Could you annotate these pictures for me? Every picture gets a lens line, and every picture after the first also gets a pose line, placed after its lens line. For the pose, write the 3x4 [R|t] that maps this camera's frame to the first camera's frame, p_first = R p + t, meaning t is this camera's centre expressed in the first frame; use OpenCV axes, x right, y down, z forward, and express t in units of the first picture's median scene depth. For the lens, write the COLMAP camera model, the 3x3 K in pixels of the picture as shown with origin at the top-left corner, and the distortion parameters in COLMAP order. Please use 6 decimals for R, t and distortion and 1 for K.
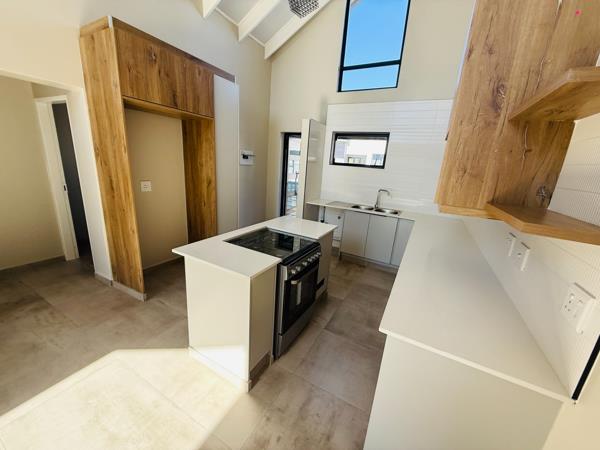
lens RADIAL K [[239.2, 0, 298.9], [0, 239.2, 224.0], [0, 0, 1]] dist [0.000049, 0.000107]
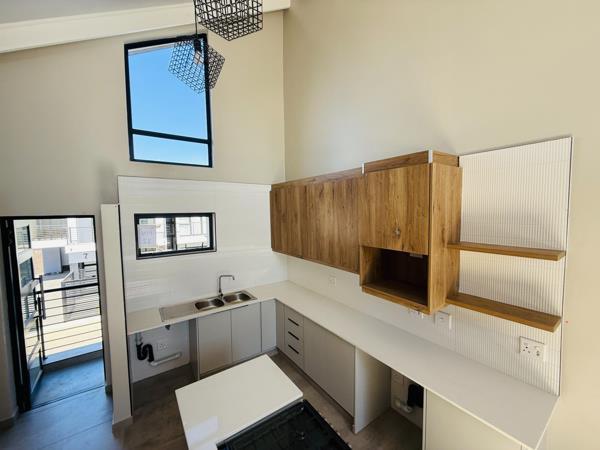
lens RADIAL K [[239.2, 0, 300.3], [0, 239.2, 224.2], [0, 0, 1]] dist [0.000049, 0.000107]
pose [[0.441059, -0.126626, 0.888500, -0.402483], [0.271472, 0.962443, 0.002402, -0.355191], [-0.855435, 0.240144, 0.458870, 0.440125]]
